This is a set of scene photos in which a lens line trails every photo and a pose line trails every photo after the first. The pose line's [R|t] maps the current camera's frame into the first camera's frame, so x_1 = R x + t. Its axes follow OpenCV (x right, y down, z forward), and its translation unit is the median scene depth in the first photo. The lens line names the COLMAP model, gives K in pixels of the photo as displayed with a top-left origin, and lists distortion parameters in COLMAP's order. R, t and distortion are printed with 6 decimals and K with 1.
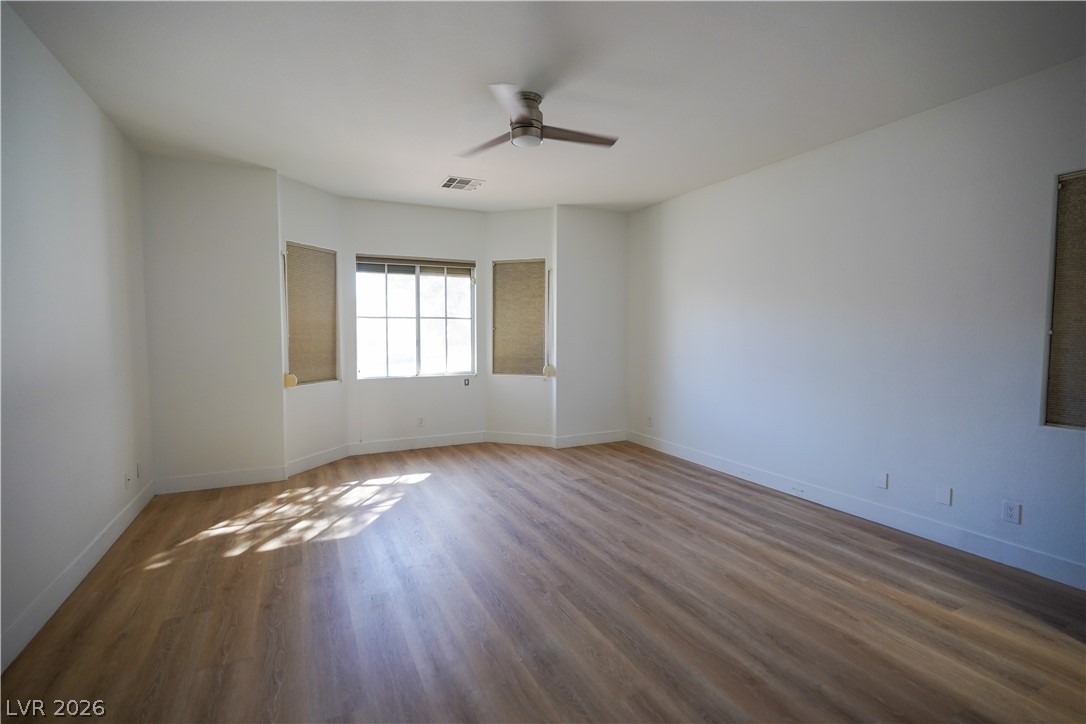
lens RADIAL K [[488.7, 0, 539.9], [0, 488.7, 356.7], [0, 0, 1]] dist [-0.016840, 0.005090]
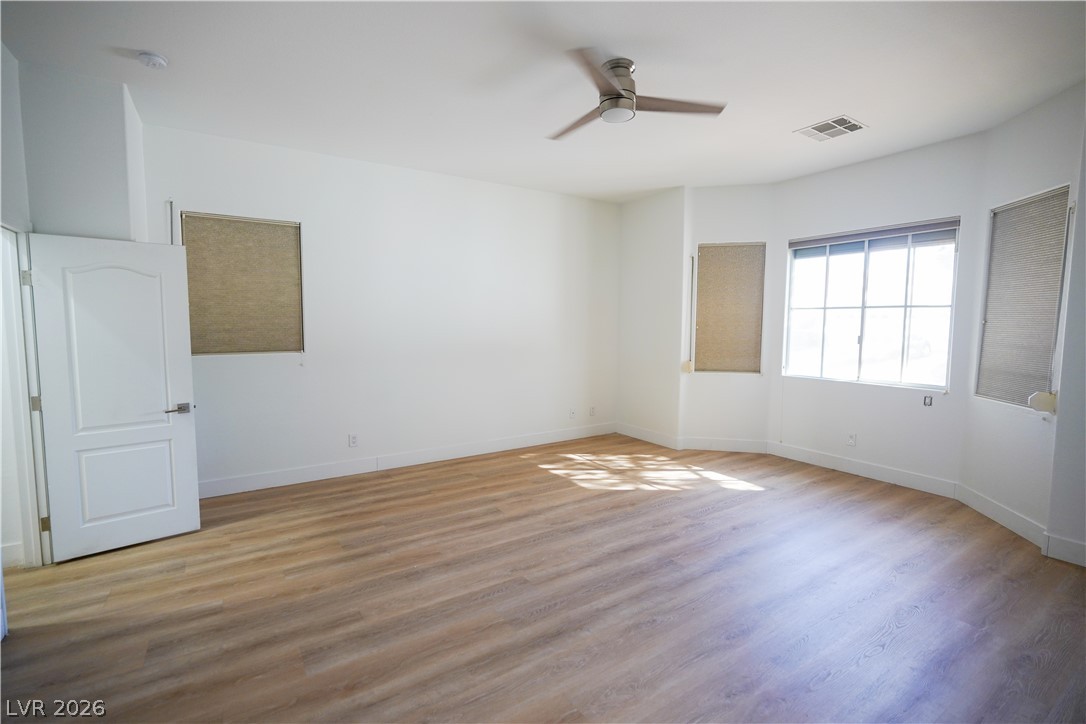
lens RADIAL K [[488.7, 0, 548.2], [0, 488.7, 361.2], [0, 0, 1]] dist [-0.016840, 0.005090]
pose [[0.128120, 0.082955, -0.988283, 0.602737], [-0.052808, 0.995653, 0.076728, -0.035725], [0.990352, 0.042359, 0.131944, 0.532815]]
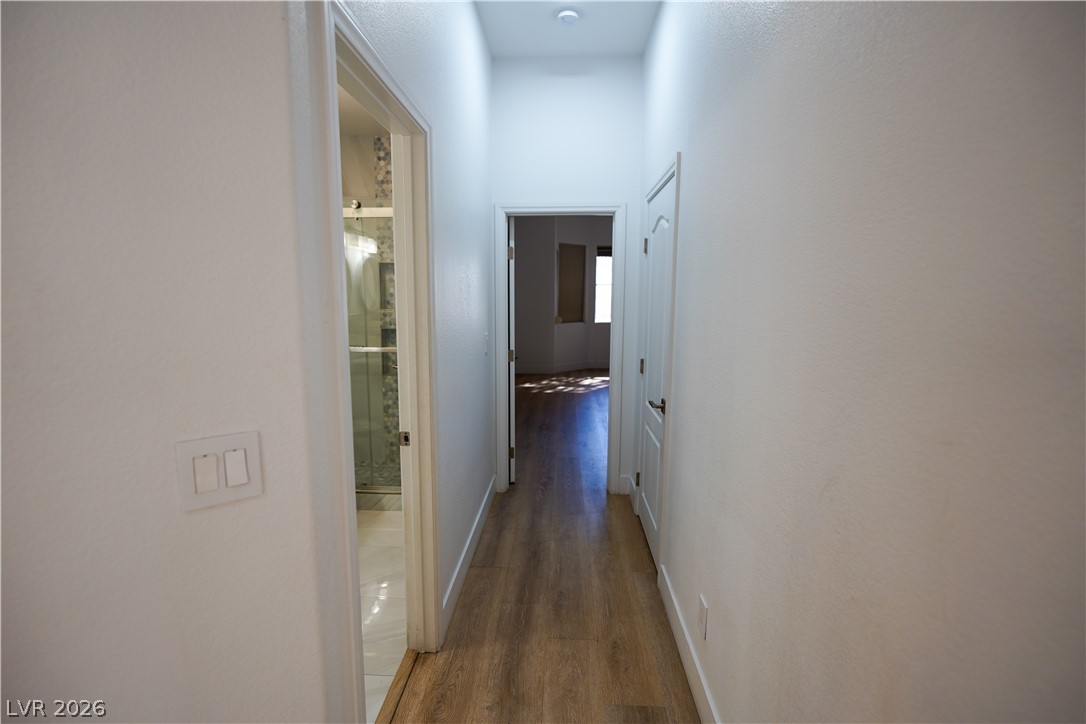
lens RADIAL K [[488.7, 0, 539.9], [0, 488.7, 357.9], [0, 0, 1]] dist [-0.016840, 0.005090]
pose [[0.872391, 0.066601, -0.484250, 0.332868], [-0.030068, 0.996110, 0.082832, 0.041452], [0.487883, -0.057701, 0.871000, -0.658034]]
